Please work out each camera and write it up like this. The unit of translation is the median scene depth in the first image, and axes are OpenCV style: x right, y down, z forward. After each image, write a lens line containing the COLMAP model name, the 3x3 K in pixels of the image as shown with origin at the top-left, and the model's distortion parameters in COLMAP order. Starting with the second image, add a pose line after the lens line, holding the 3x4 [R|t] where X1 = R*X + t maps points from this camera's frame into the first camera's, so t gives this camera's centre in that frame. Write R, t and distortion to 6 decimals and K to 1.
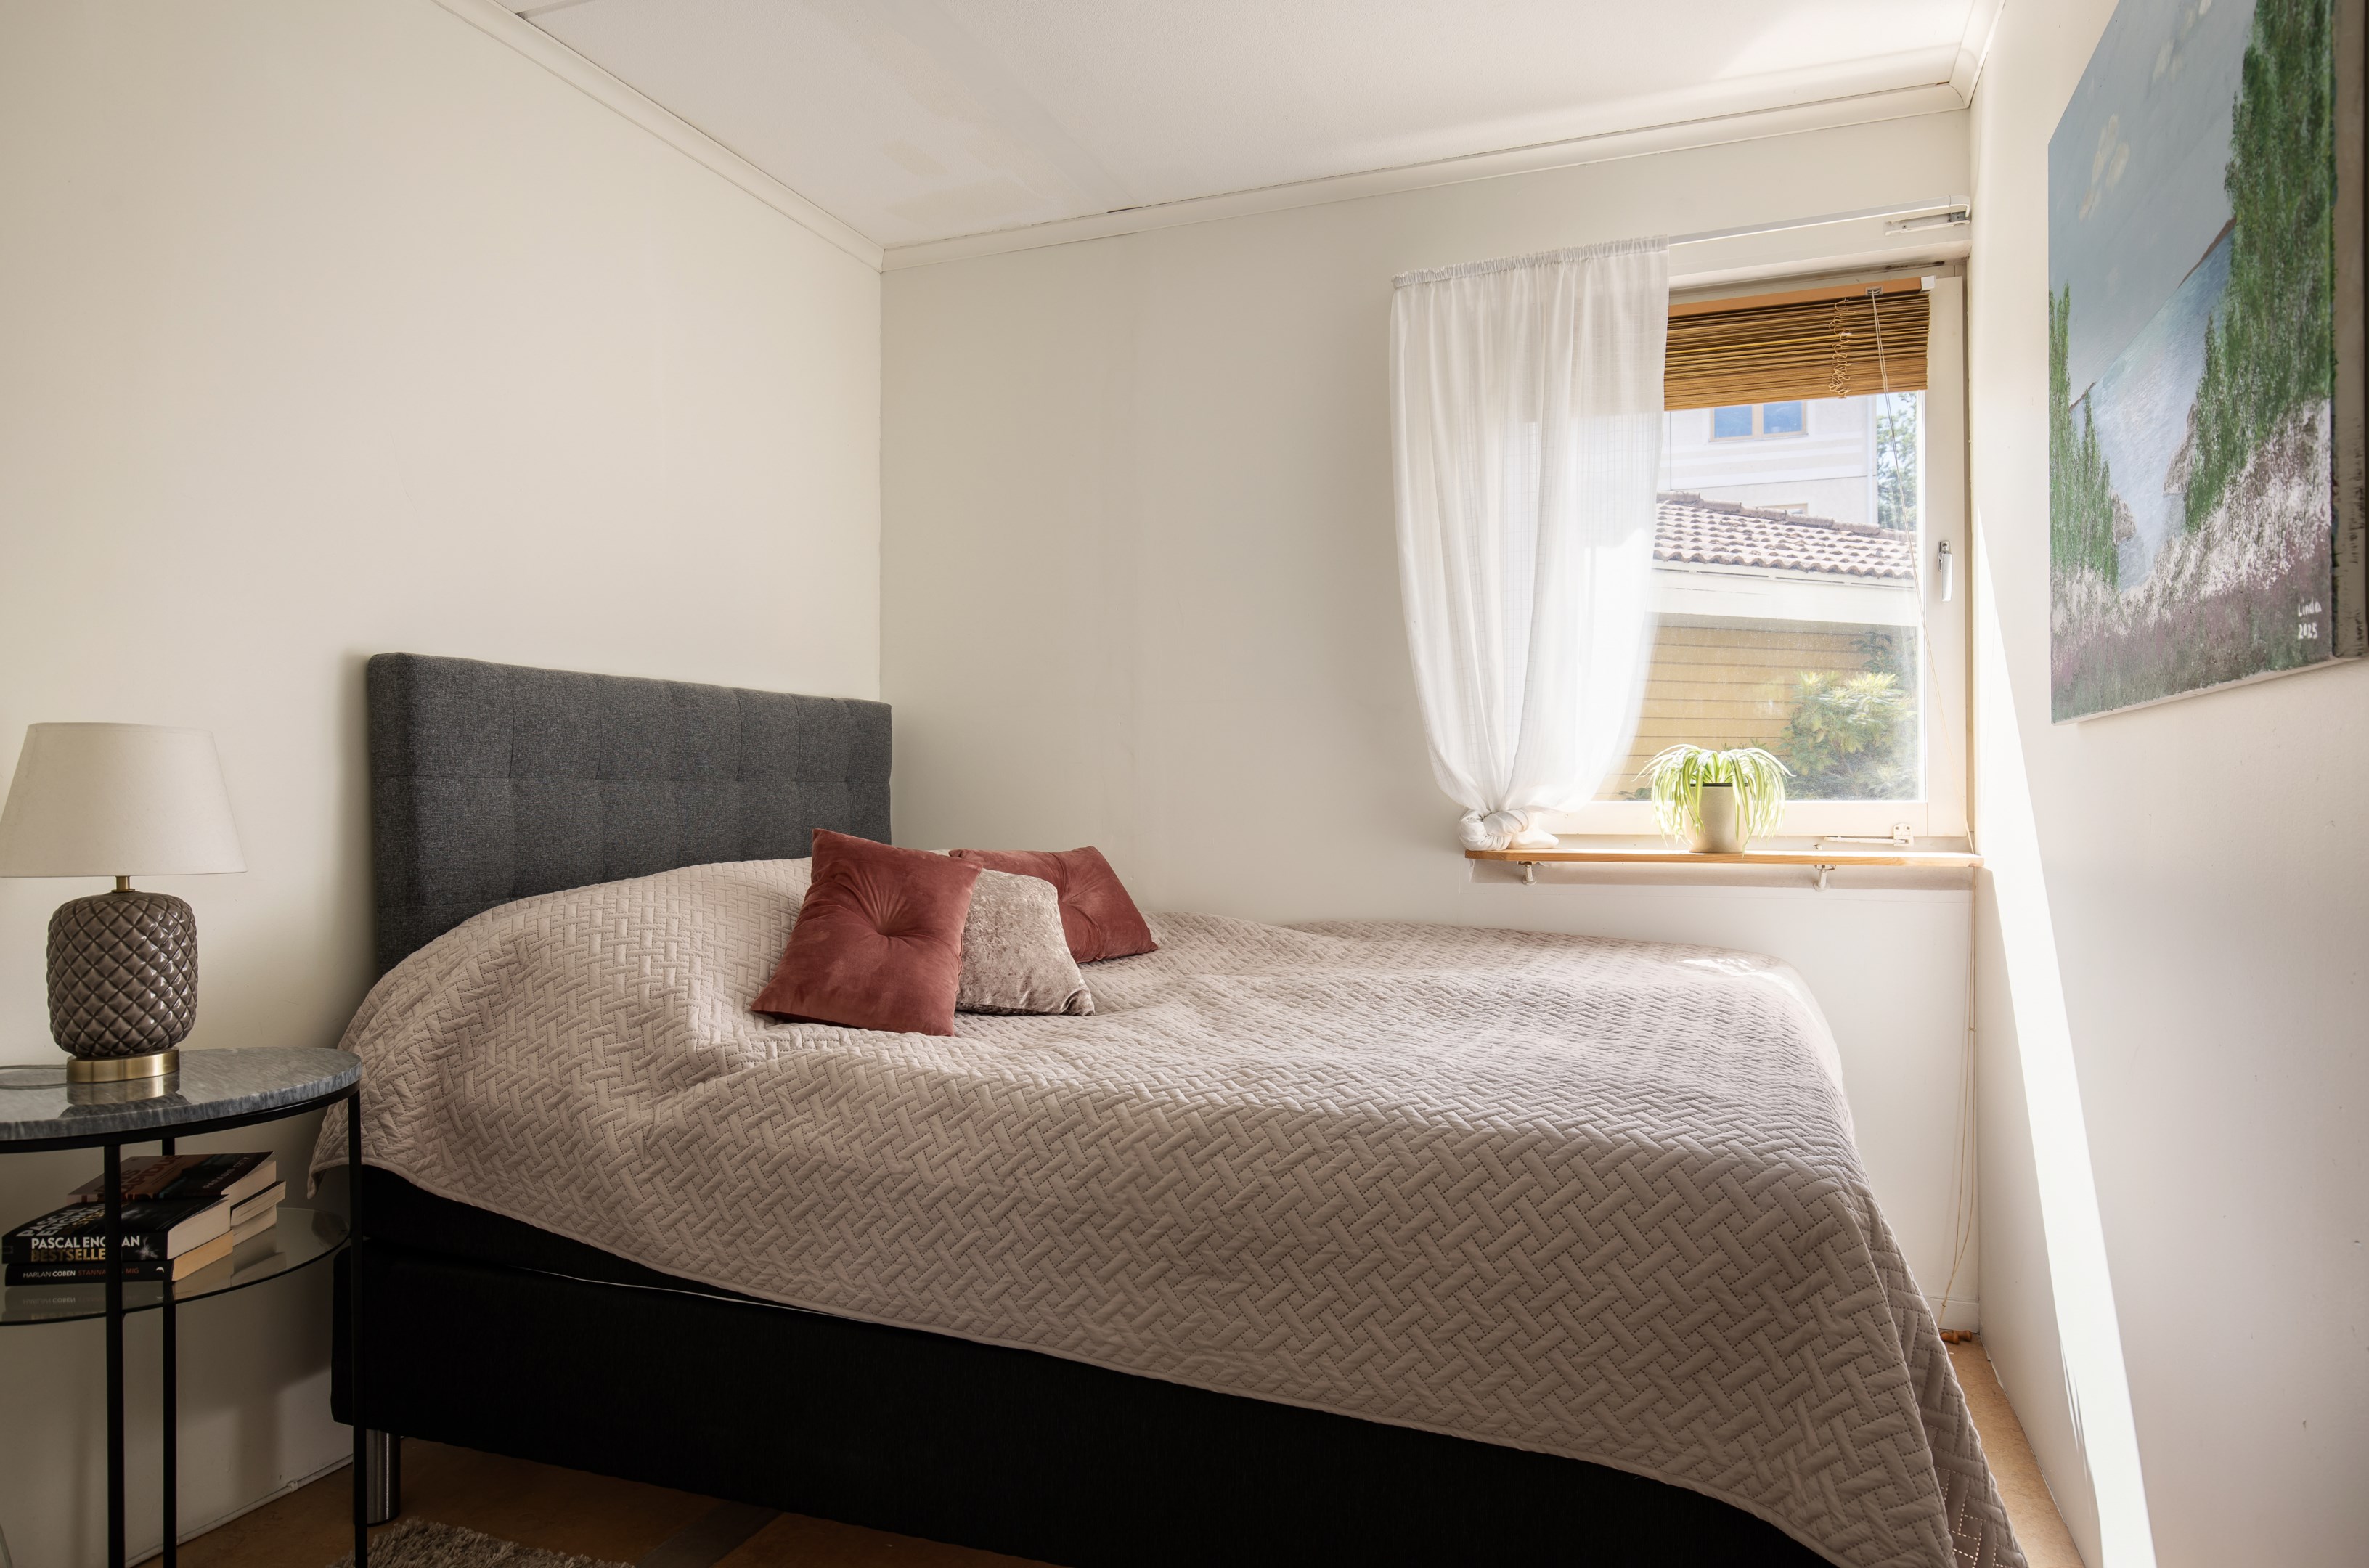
lens RADIAL K [[1408.2, 0, 1176.6], [0, 1408.2, 789.3], [0, 0, 1]] dist [-0.000909, -0.003665]
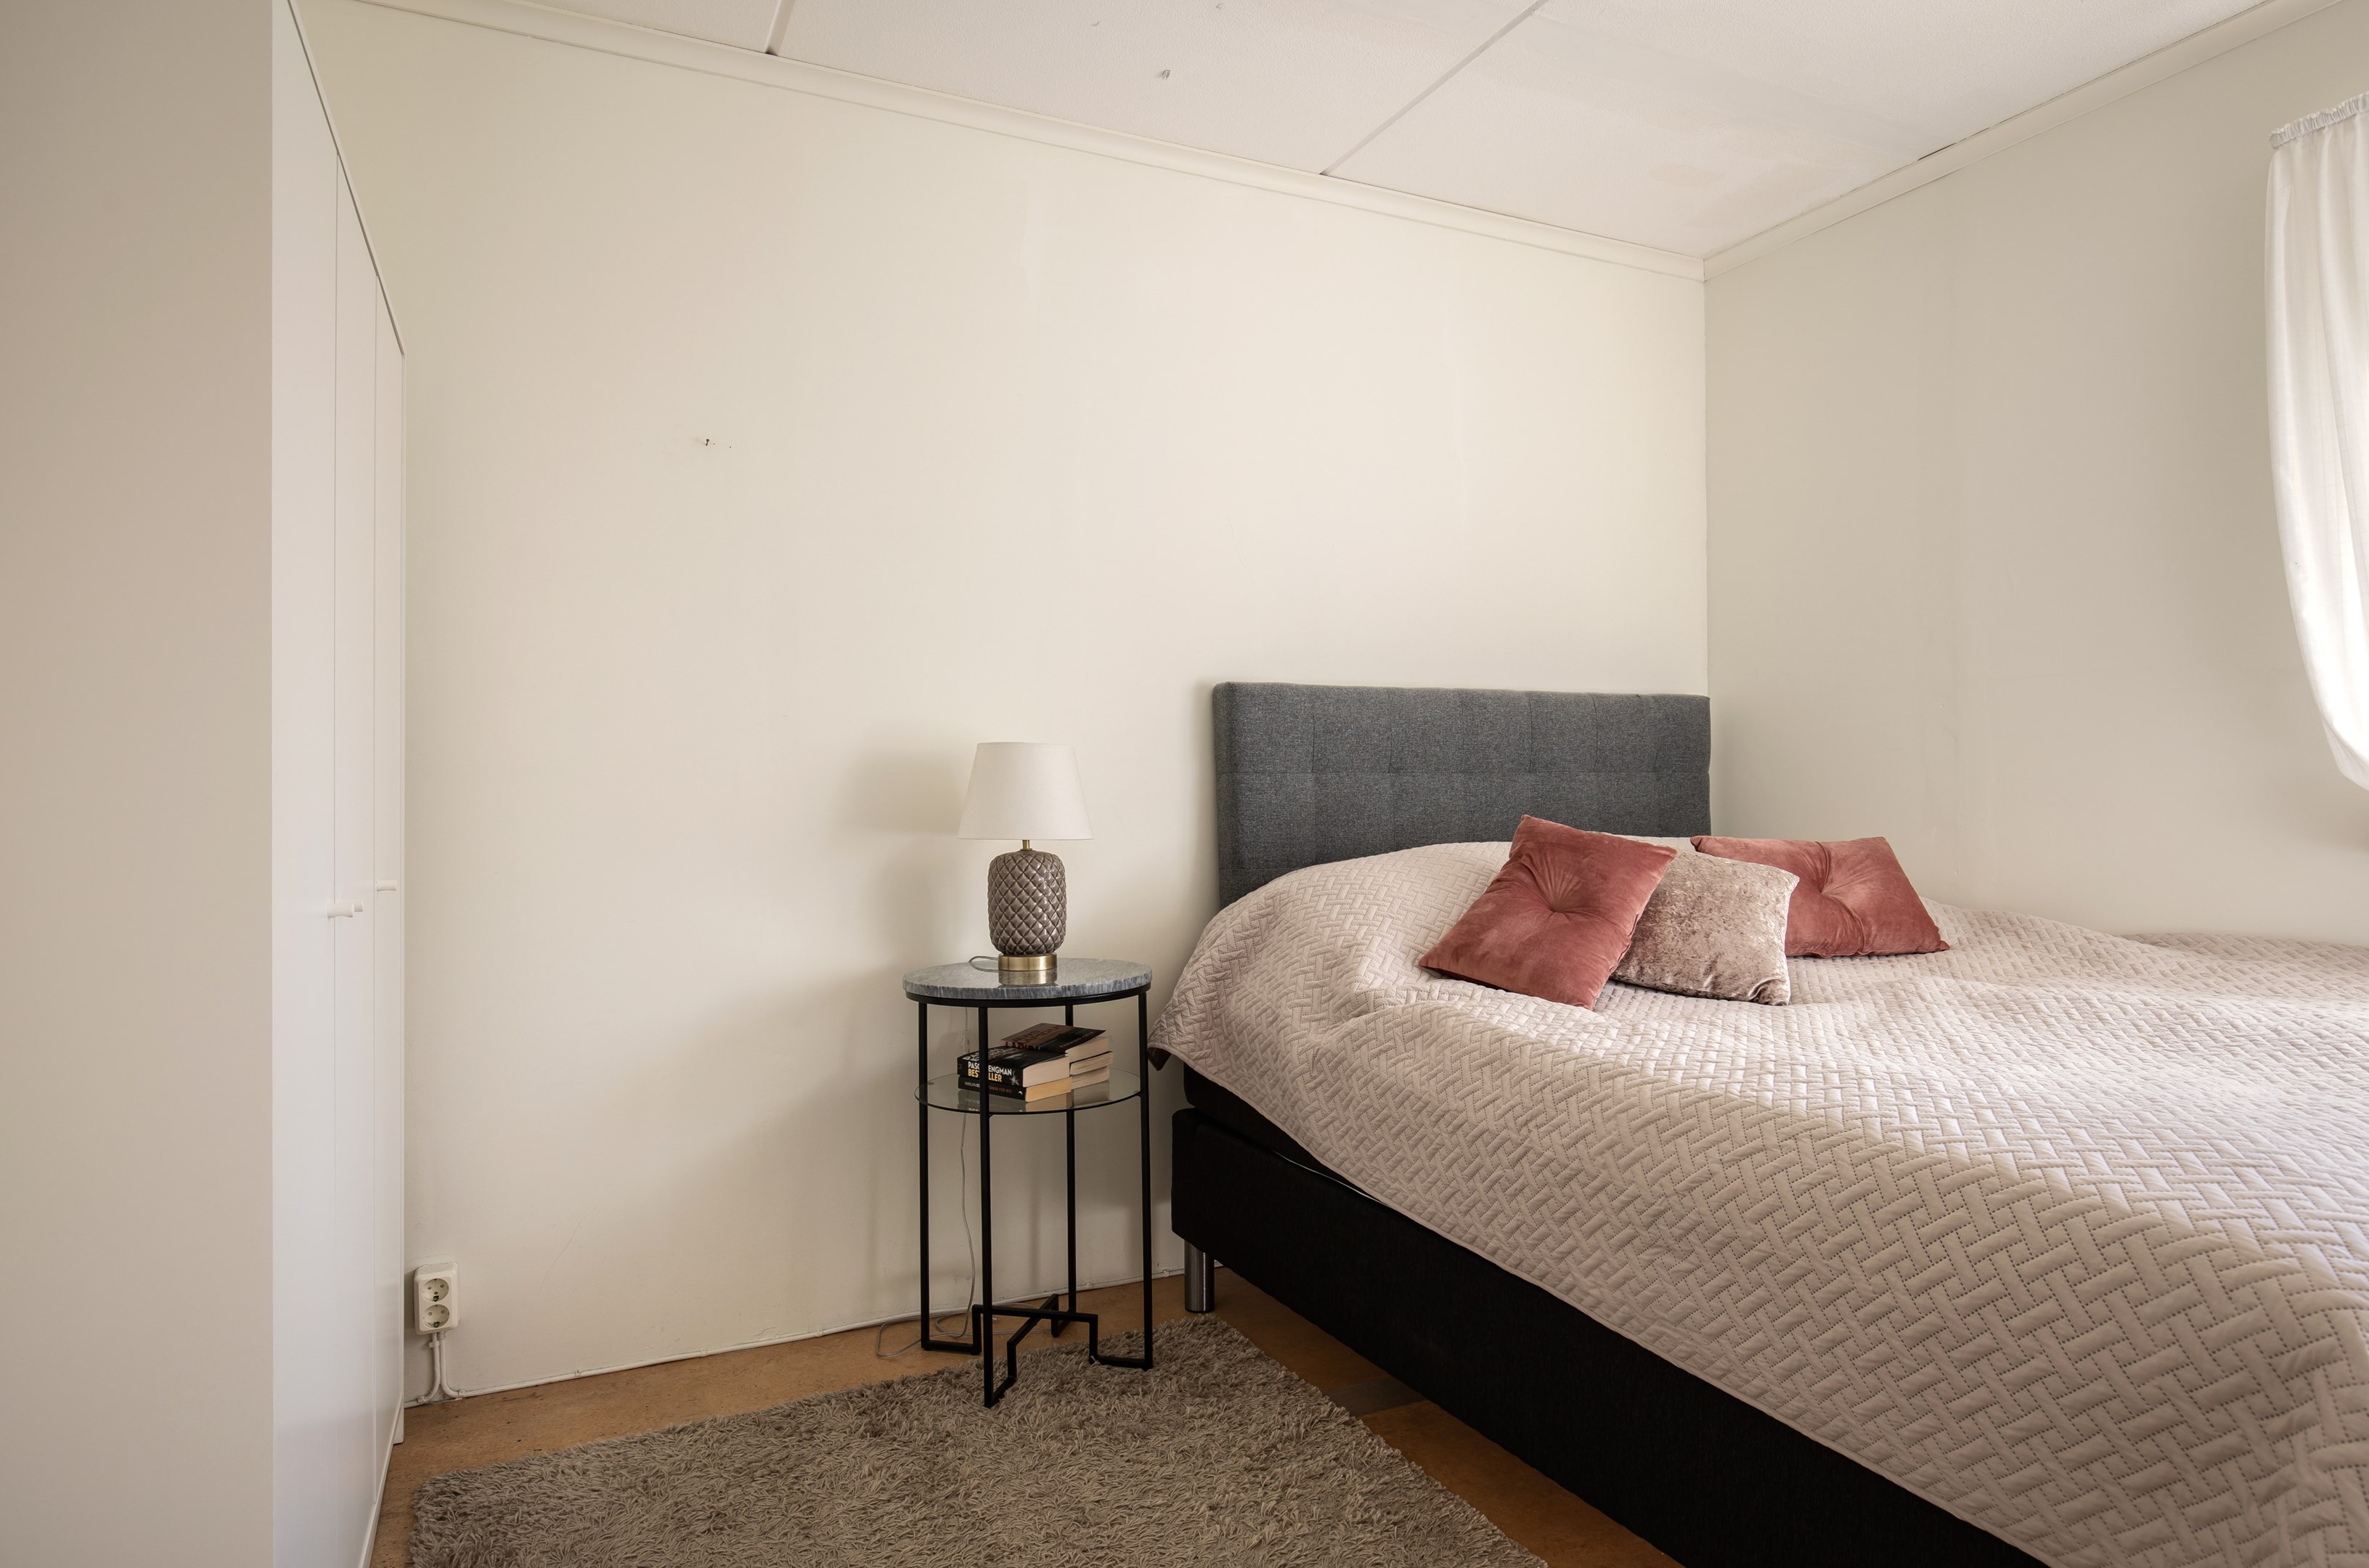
lens RADIAL K [[1370.1, 0, 1270.4], [0, 1370.1, 790.6], [0, 0, 1]] dist [-0.007842, 0.005996]
pose [[0.739321, -0.001673, -0.673351, 0.416552], [0.008056, 0.999947, 0.006361, -0.000284], [0.673304, -0.010127, 0.739296, 0.057779]]
